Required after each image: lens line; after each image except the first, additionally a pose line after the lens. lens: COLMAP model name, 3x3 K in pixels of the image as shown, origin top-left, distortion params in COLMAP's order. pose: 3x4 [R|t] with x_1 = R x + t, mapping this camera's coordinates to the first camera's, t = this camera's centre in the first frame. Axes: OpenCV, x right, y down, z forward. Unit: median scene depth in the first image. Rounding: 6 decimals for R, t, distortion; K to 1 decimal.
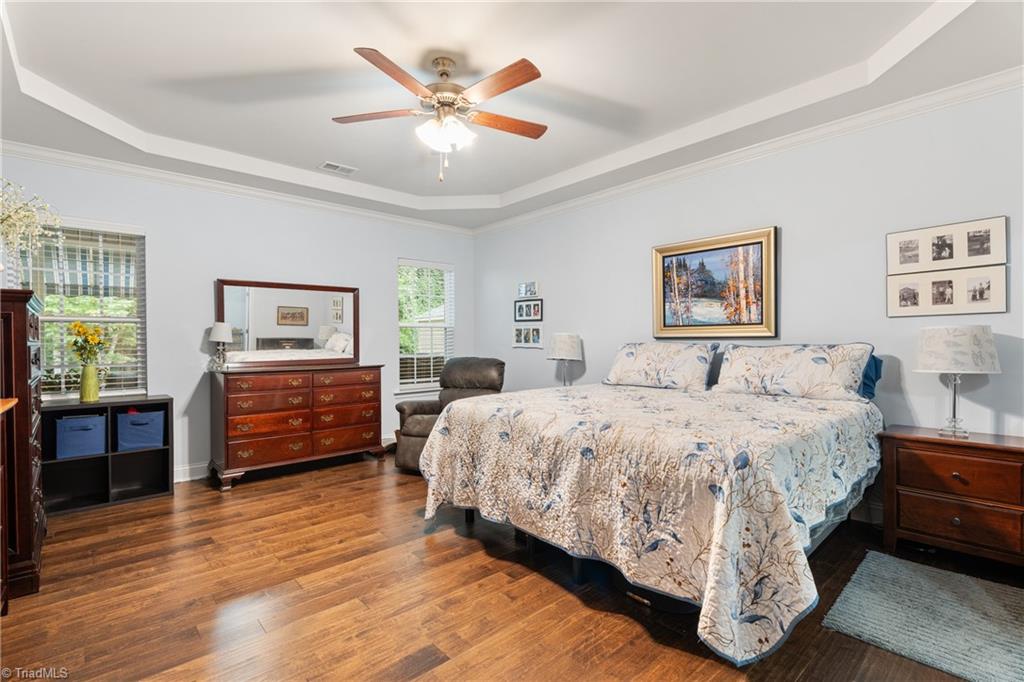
lens RADIAL K [[454.2, 0, 508.3], [0, 454.2, 345.3], [0, 0, 1]] dist [0.009812, -0.003719]
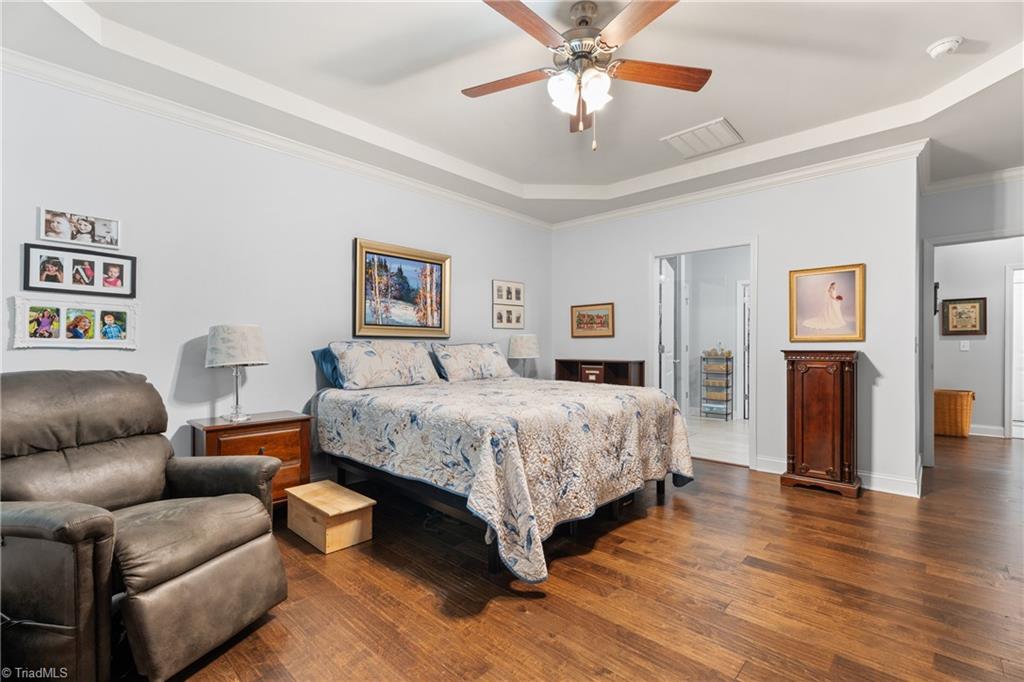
lens RADIAL K [[454.2, 0, 505.6], [0, 454.2, 345.0], [0, 0, 1]] dist [0.009812, -0.003719]
pose [[-0.072122, 0.006771, 0.997373, -0.659129], [0.006638, 0.999958, -0.006309, 0.010537], [-0.997374, 0.006166, -0.072164, 0.807052]]
